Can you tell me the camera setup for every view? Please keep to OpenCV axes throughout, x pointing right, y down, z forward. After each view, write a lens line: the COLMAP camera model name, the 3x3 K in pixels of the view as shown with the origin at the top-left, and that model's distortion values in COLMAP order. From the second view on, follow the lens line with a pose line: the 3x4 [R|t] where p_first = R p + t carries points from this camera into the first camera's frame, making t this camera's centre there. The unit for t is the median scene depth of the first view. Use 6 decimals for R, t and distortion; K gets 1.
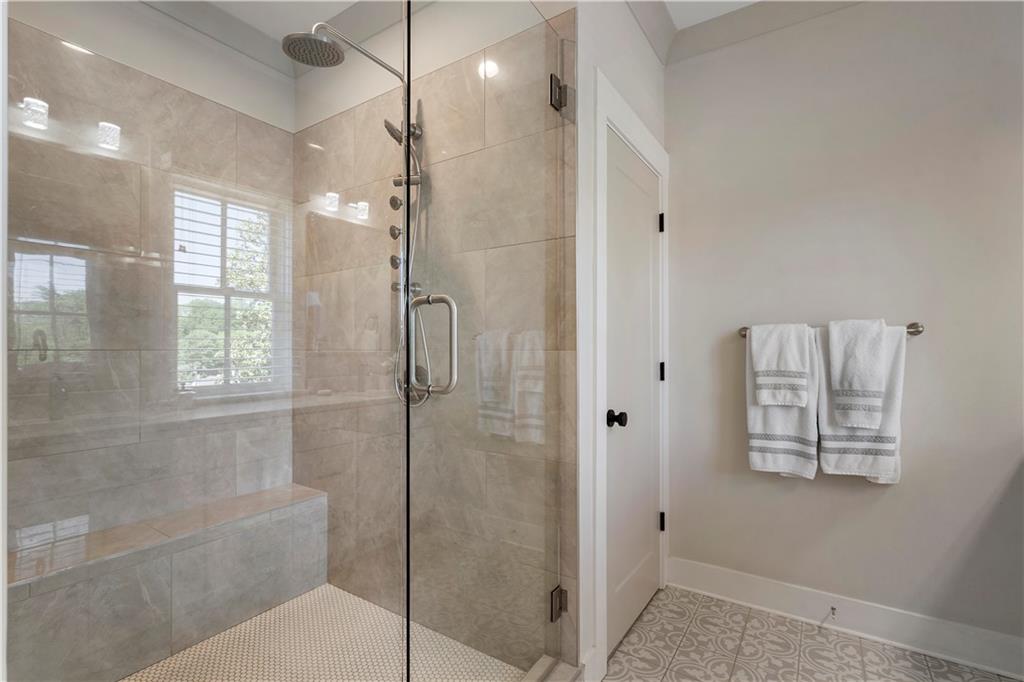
lens RADIAL K [[473.1, 0, 512.0], [0, 473.1, 341.0], [0, 0, 1]] dist [0.000921, 0.000648]
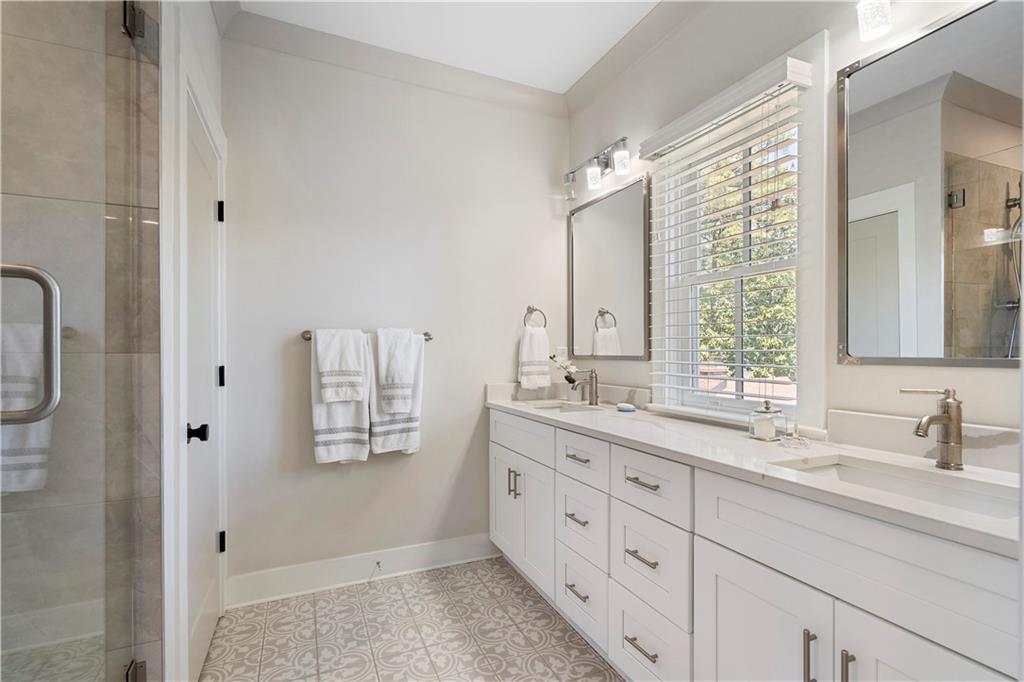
lens RADIAL K [[473.1, 0, 512.0], [0, 473.1, 341.0], [0, 0, 1]] dist [0.000921, 0.000648]
pose [[0.526774, 0.019736, 0.849776, -0.190153], [-0.017457, 0.999771, -0.012398, -0.000602], [-0.849826, -0.008304, 0.526998, 0.063134]]
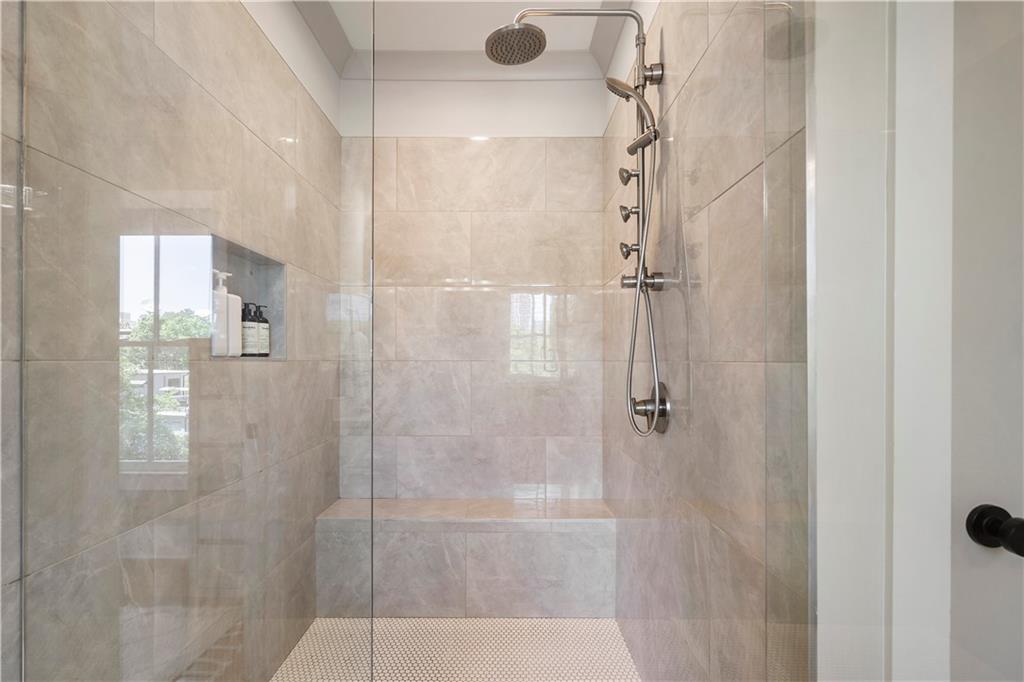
lens RADIAL K [[474.3, 0, 510.2], [0, 474.3, 356.3], [0, 0, 1]] dist [-0.000295, 0.000120]
pose [[0.557688, -0.006144, -0.830028, 0.309828], [0.011493, 0.999934, 0.000321, 0.007715], [0.829971, -0.009719, 0.557721, 0.399898]]
